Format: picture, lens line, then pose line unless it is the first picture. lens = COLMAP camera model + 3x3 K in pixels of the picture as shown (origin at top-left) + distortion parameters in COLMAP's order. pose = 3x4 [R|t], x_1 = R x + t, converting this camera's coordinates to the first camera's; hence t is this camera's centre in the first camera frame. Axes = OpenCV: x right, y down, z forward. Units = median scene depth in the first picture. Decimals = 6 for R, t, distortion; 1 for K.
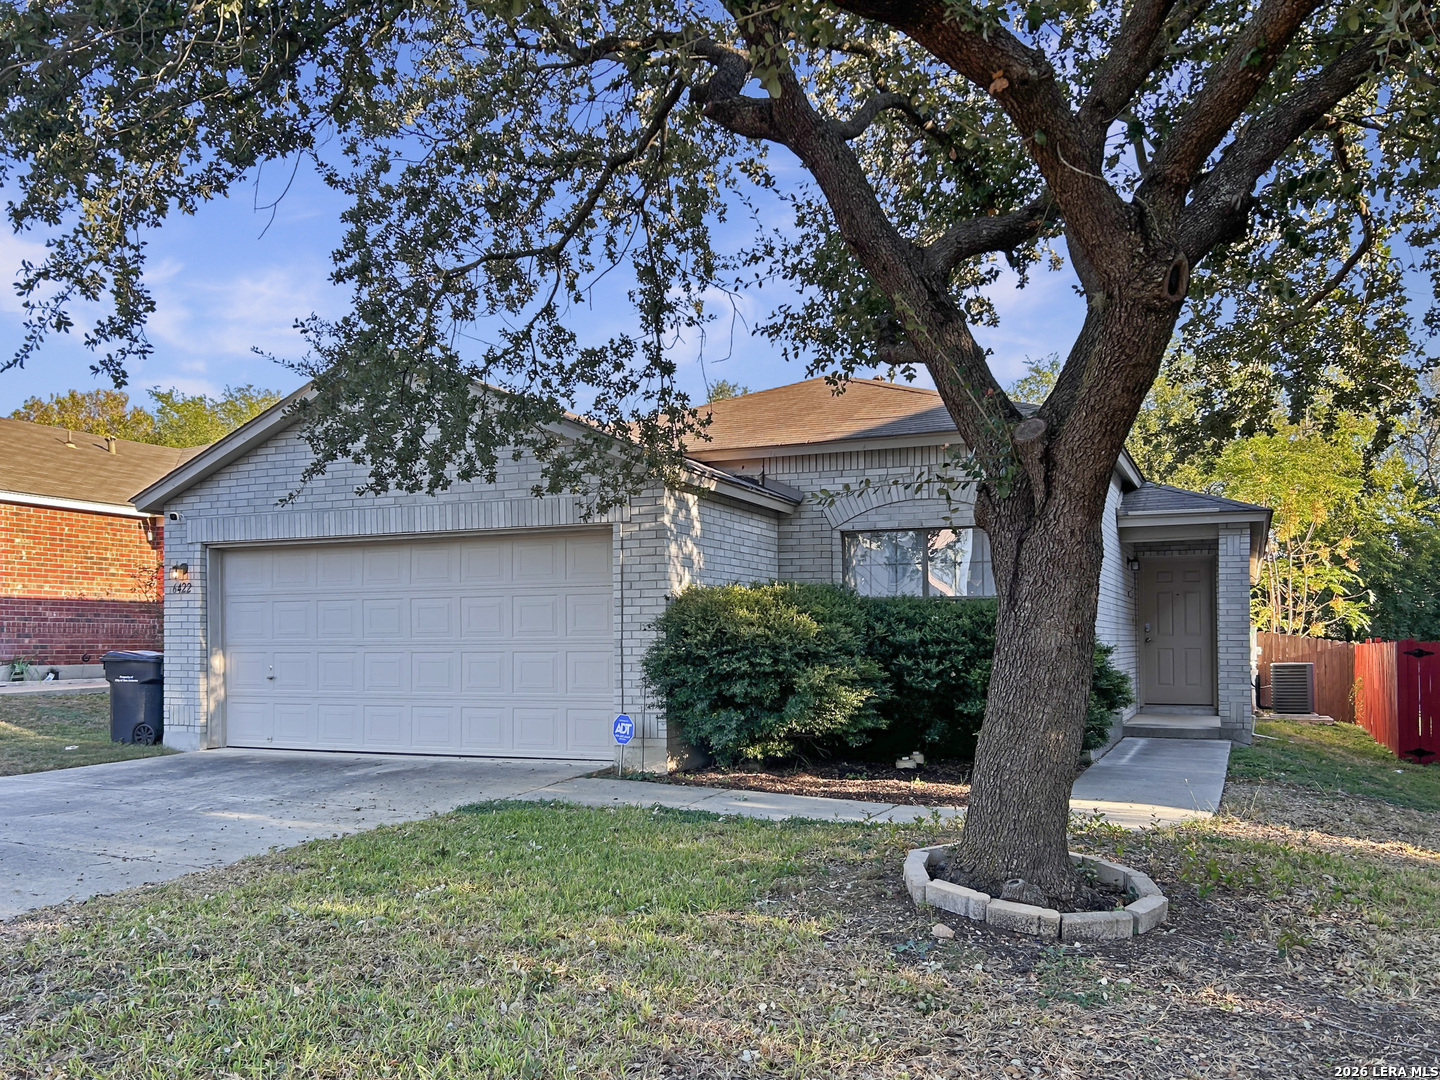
lens RADIAL K [[1149.6, 0, 620.7], [0, 1149.6, 570.8], [0, 0, 1]] dist [0.035887, -0.009257]
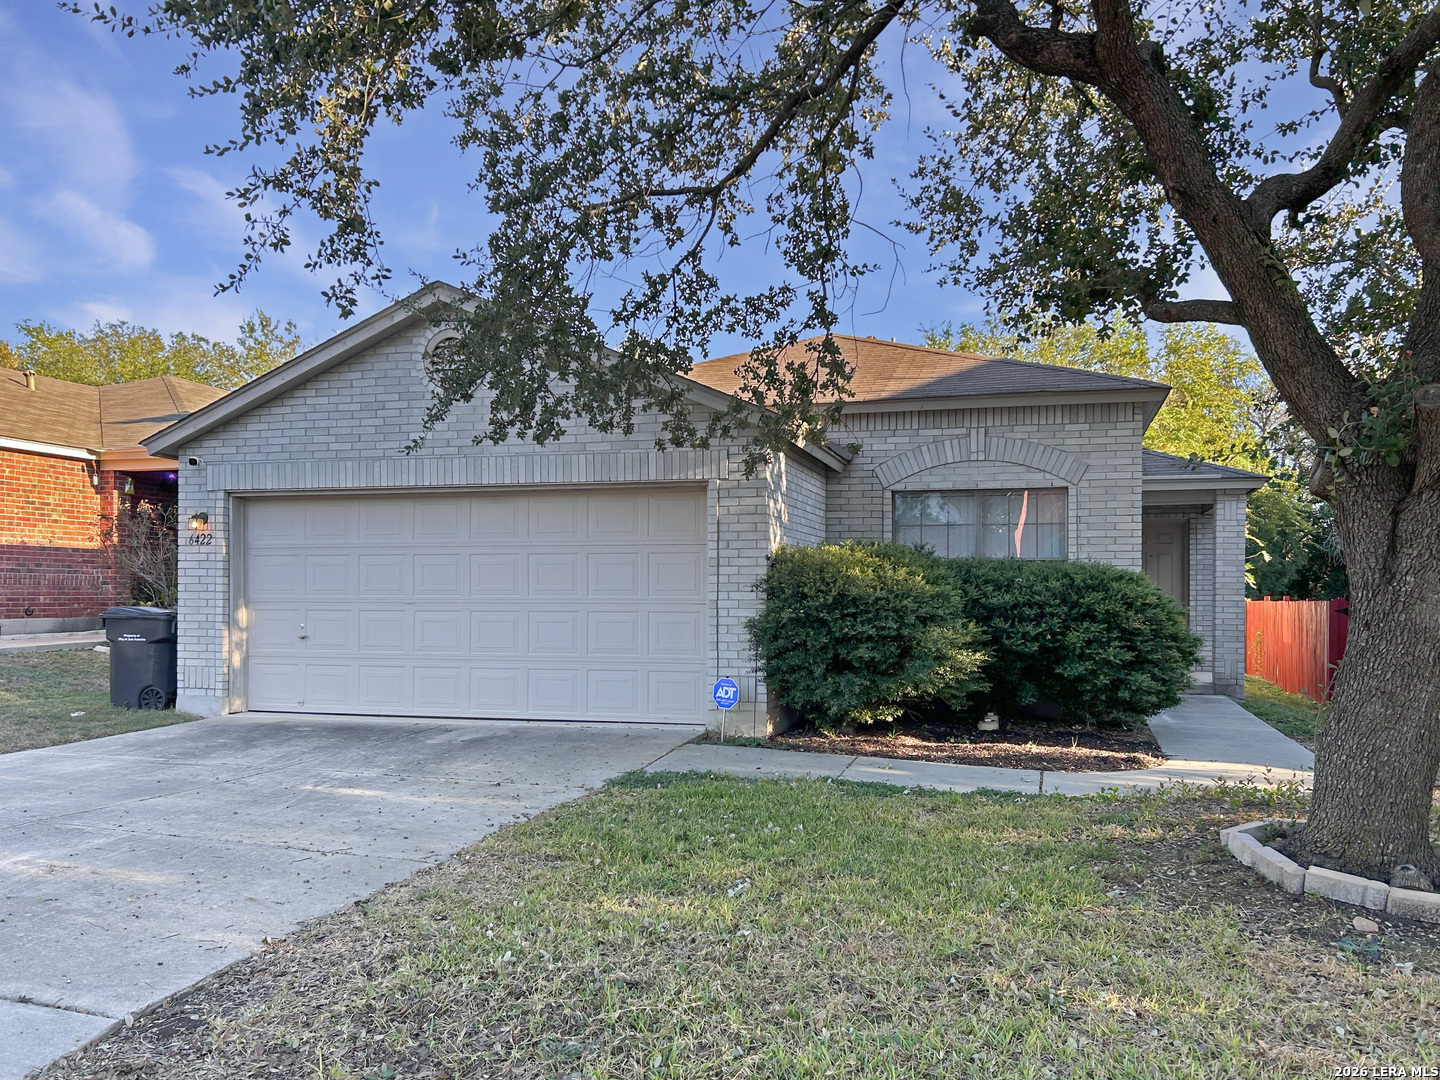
lens RADIAL K [[1149.6, 0, 718.1], [0, 1149.6, 546.2], [0, 0, 1]] dist [0.035887, -0.009257]
pose [[0.991416, 0.012178, 0.130180, -0.129676], [-0.014567, 0.999742, 0.017412, -0.002378], [-0.129935, -0.019159, 0.991337, 0.045354]]
